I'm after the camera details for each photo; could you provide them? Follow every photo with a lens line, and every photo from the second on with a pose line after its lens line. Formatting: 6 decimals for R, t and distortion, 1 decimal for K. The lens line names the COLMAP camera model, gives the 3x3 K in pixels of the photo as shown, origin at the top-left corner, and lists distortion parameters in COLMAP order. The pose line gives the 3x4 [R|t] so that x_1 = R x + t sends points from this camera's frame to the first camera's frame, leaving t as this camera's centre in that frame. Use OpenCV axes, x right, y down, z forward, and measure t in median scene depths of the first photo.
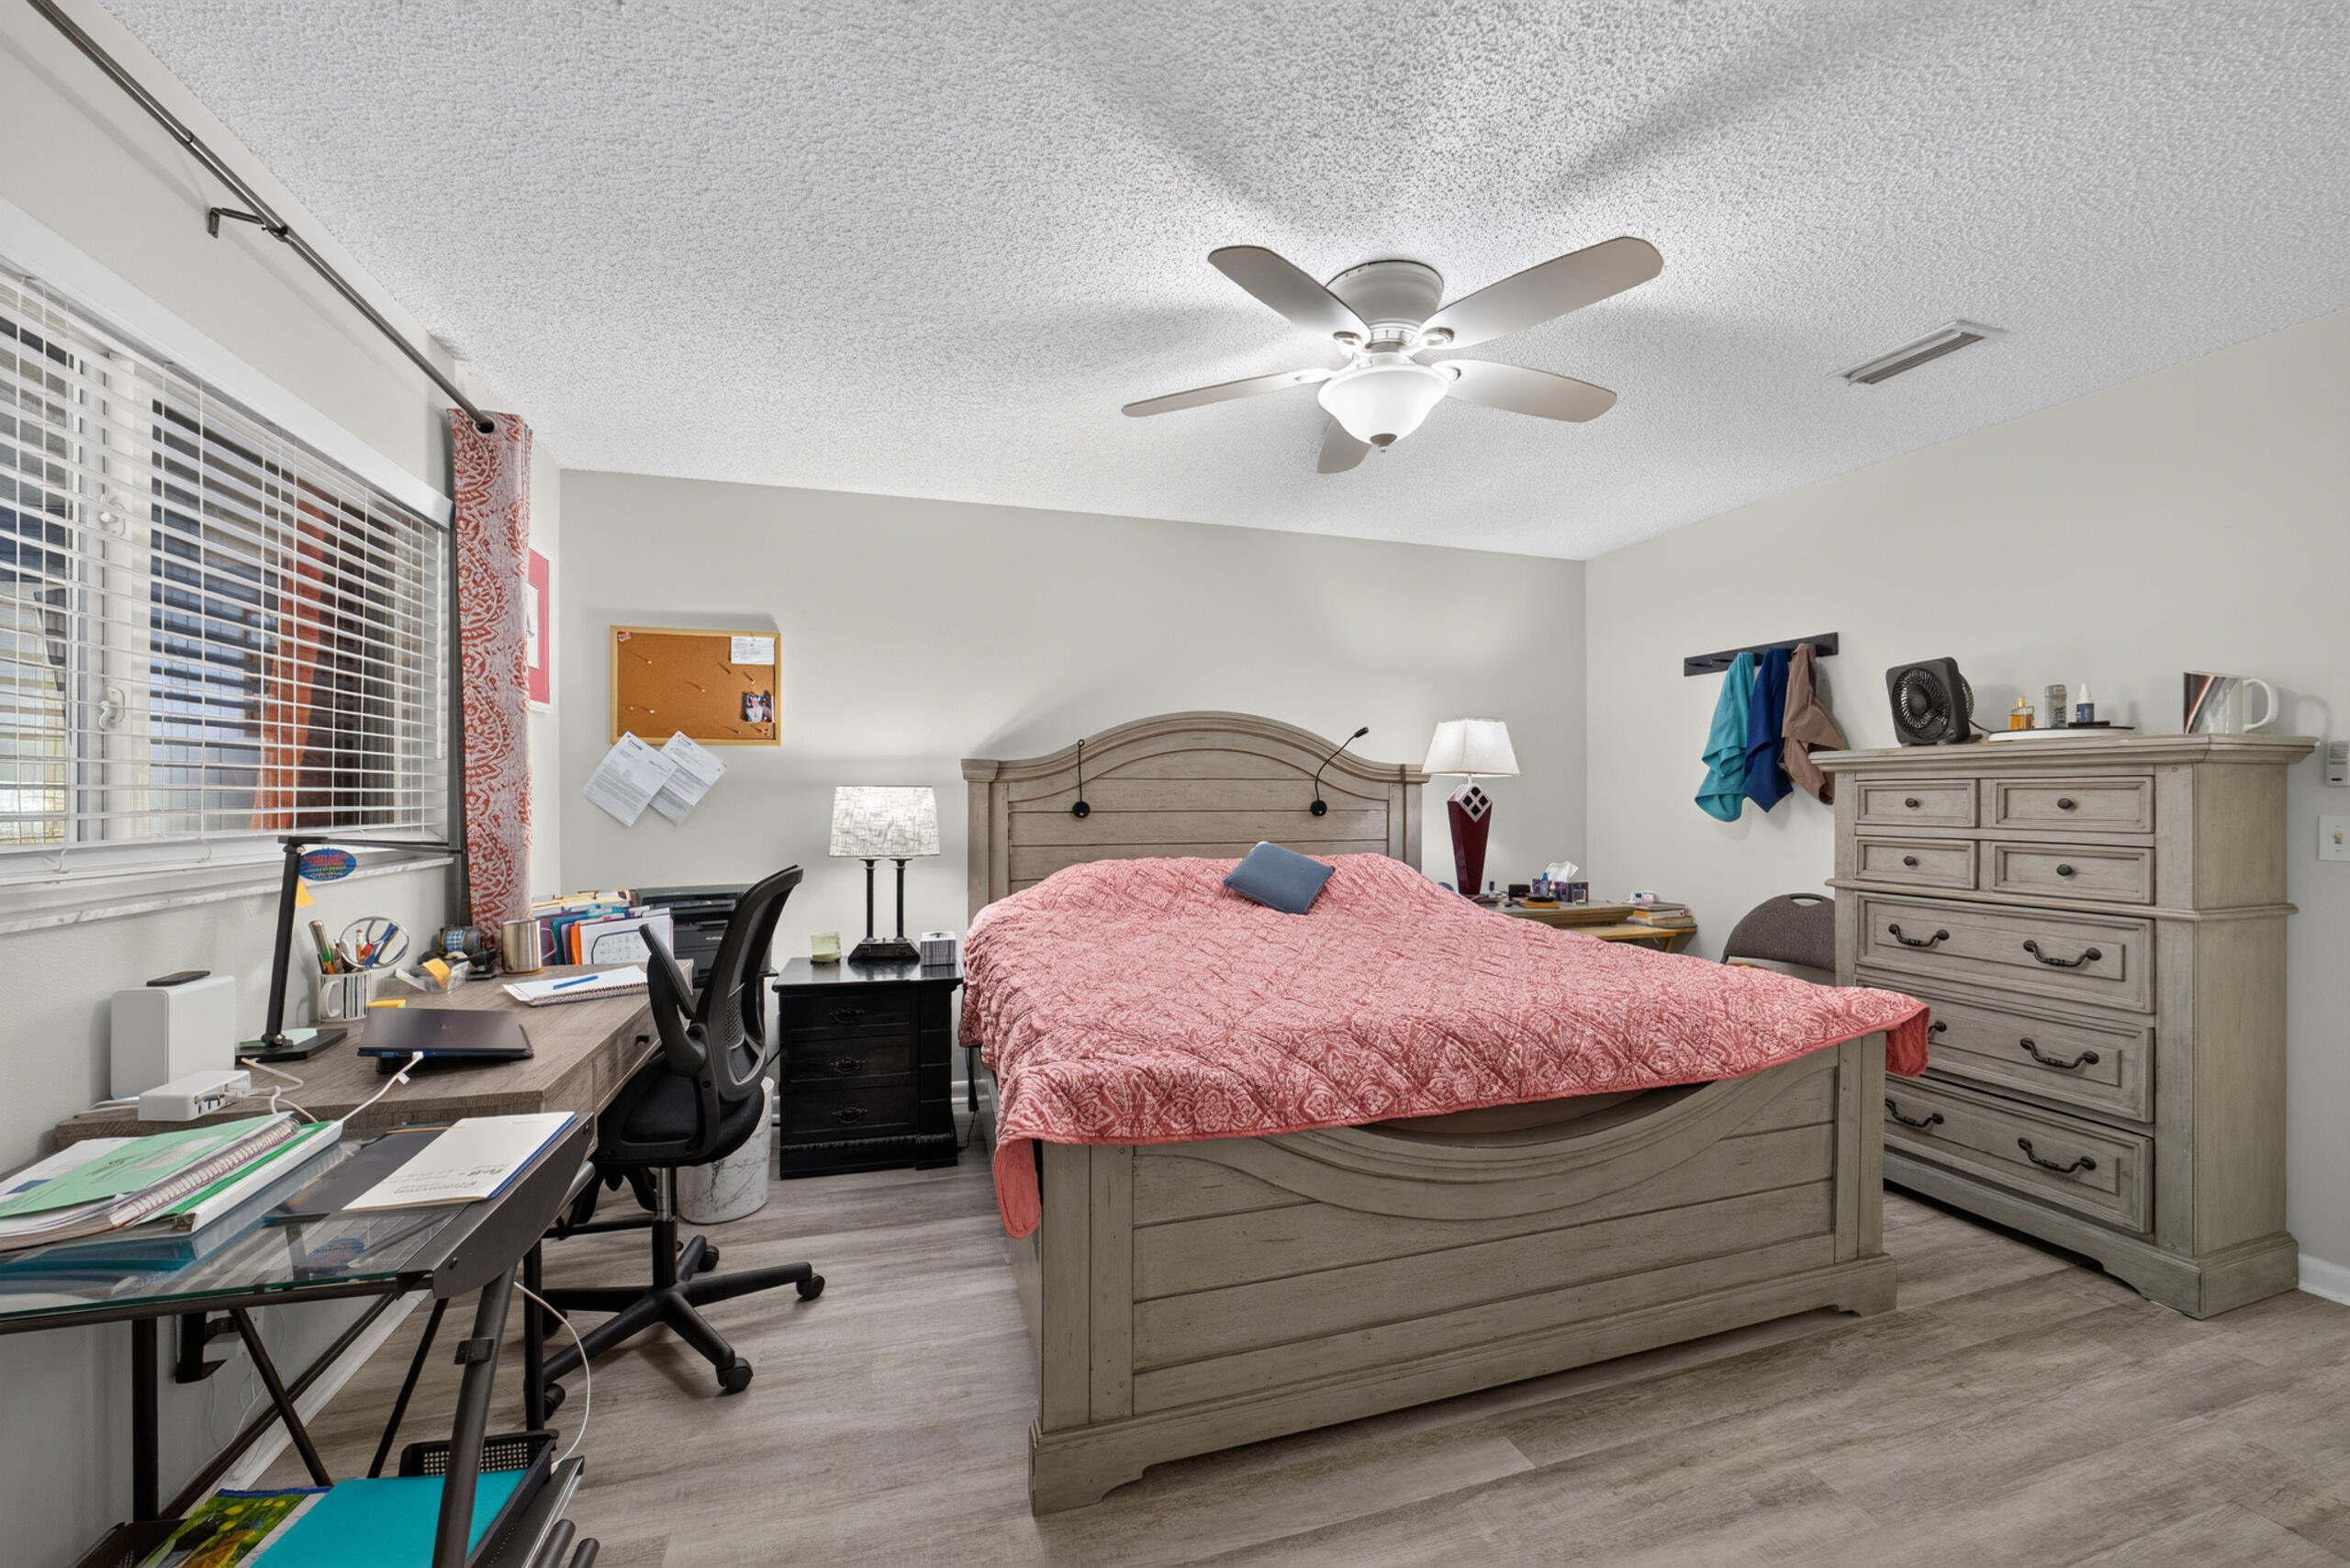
lens RADIAL K [[909.6, 0, 1175.0], [0, 909.6, 784.0], [0, 0, 1]] dist [-0.000662, 0.000063]
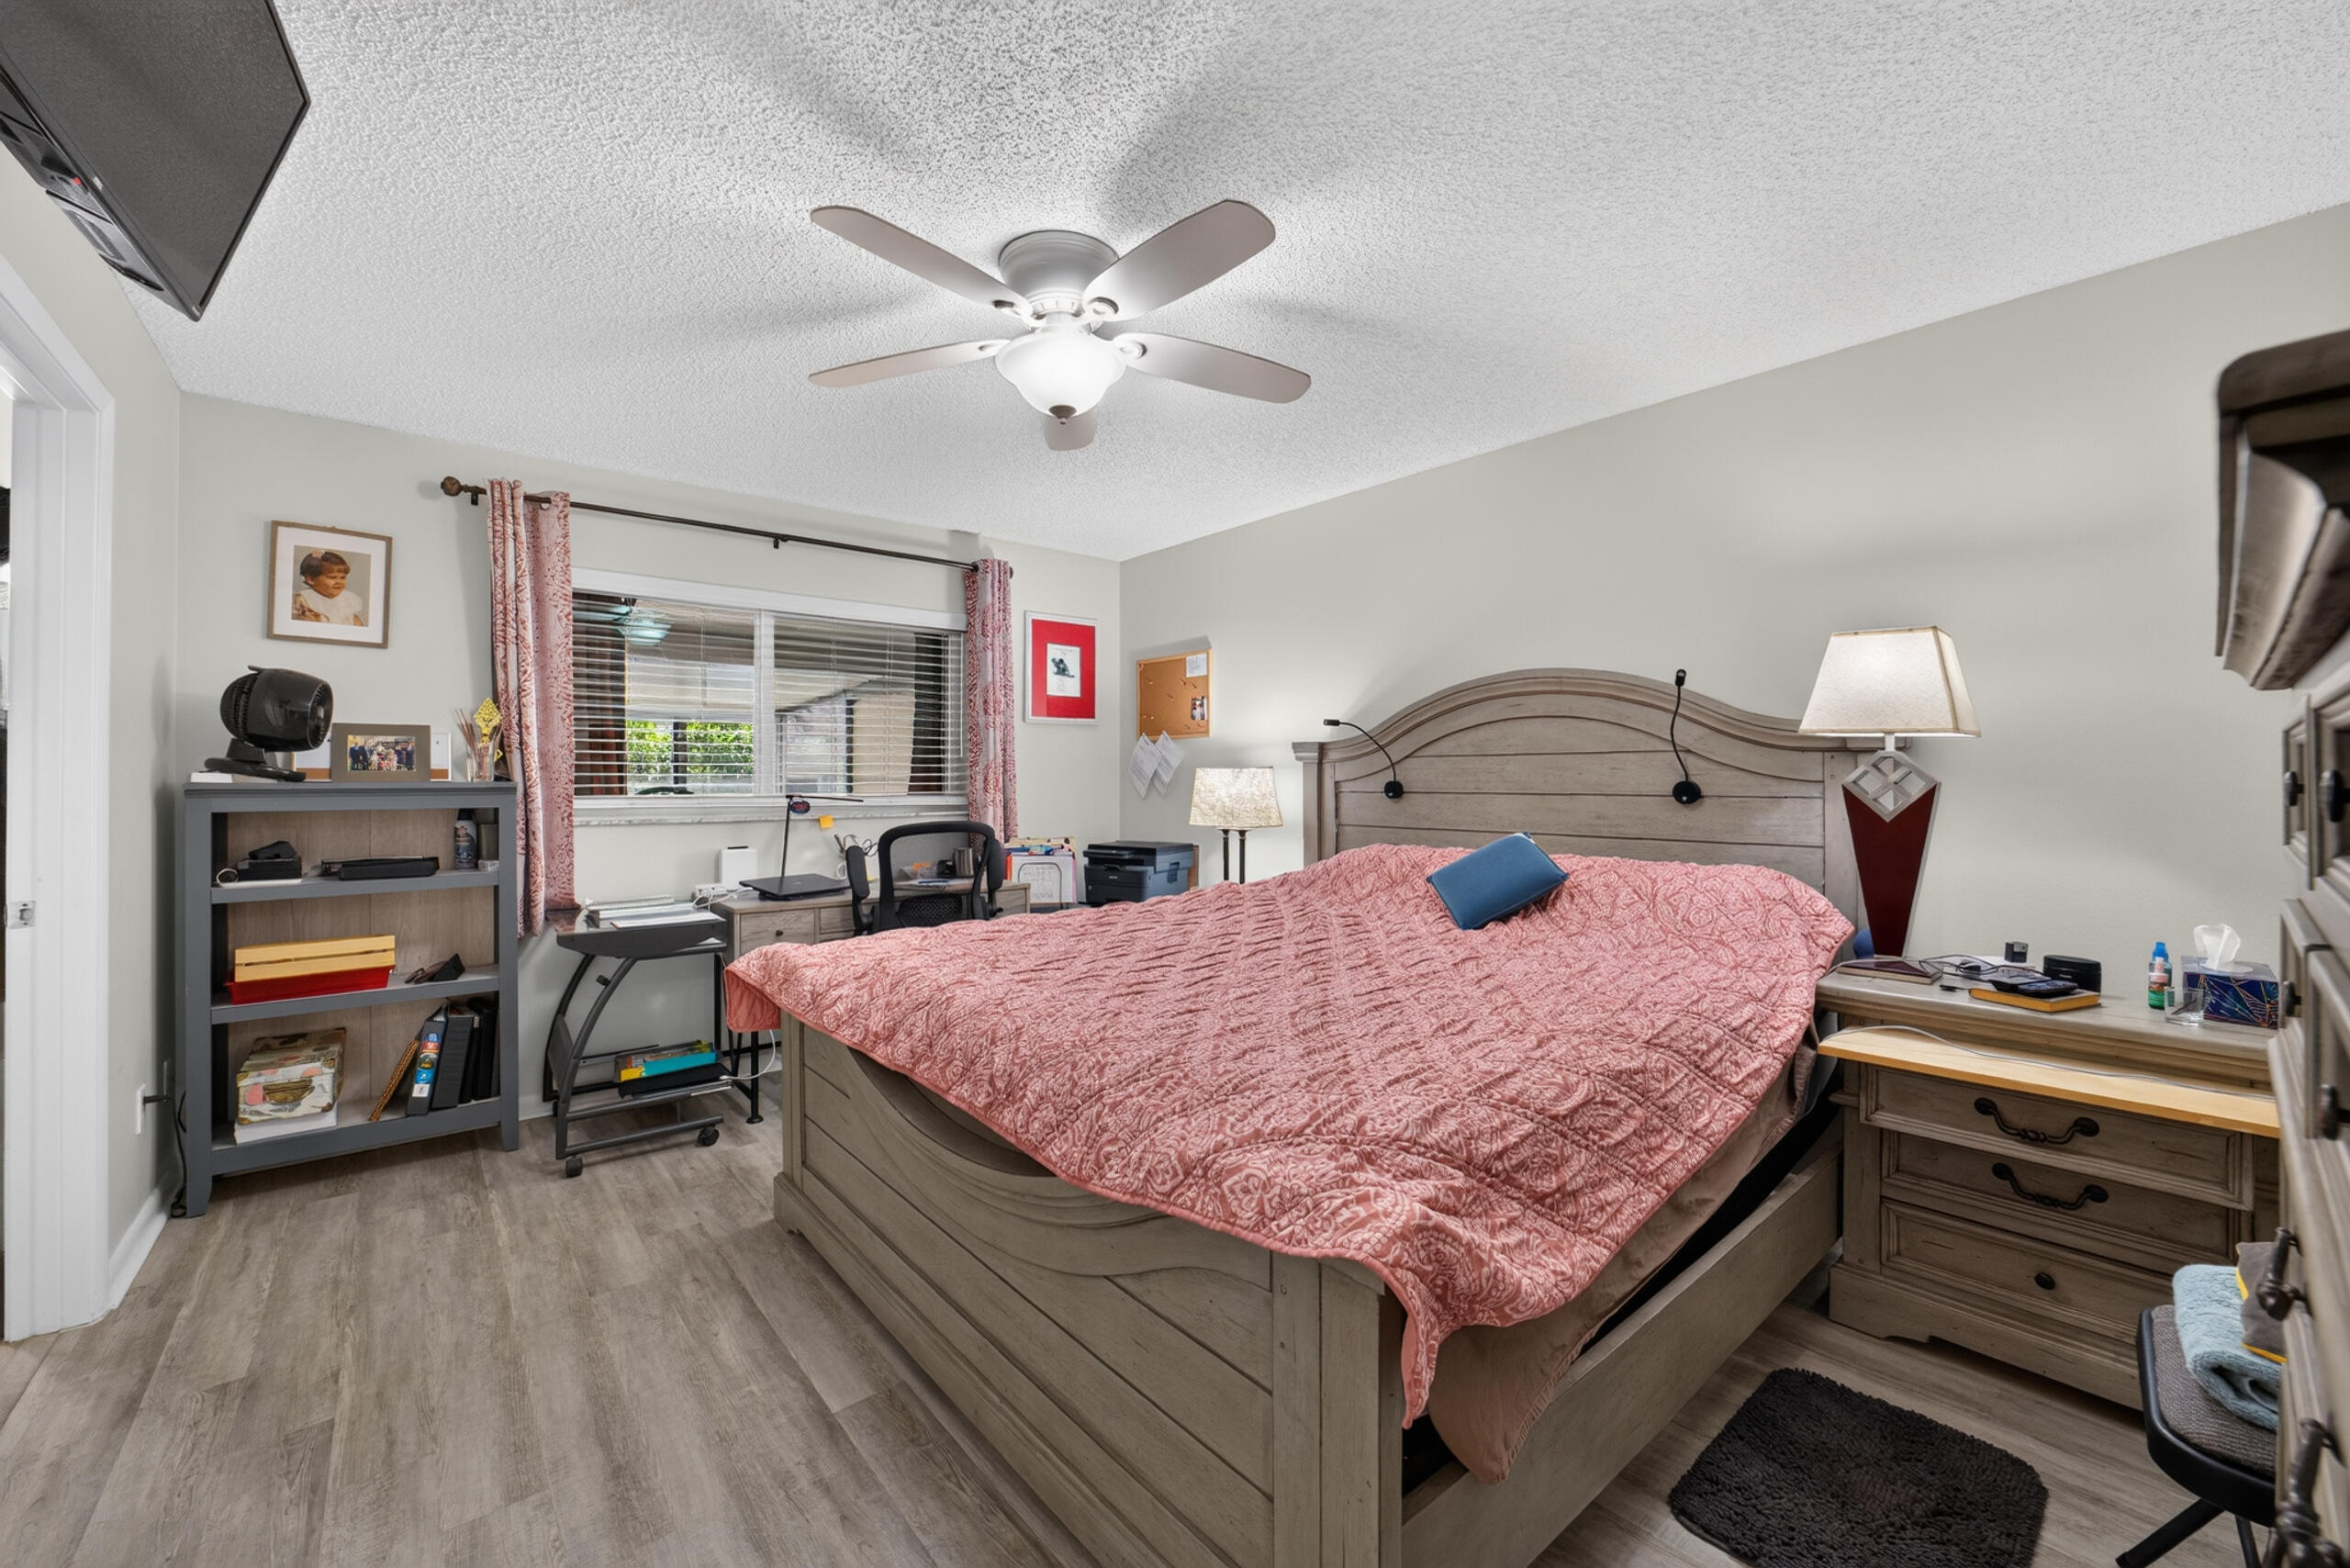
lens RADIAL K [[897.8, 0, 1180.8], [0, 897.8, 773.6], [0, 0, 1]] dist [-0.009270, 0.000205]
pose [[0.407601, -0.006165, -0.913139, 0.704780], [0.013818, 0.999904, -0.000583, 0.008970], [0.913056, -0.012380, 0.407647, 0.446475]]
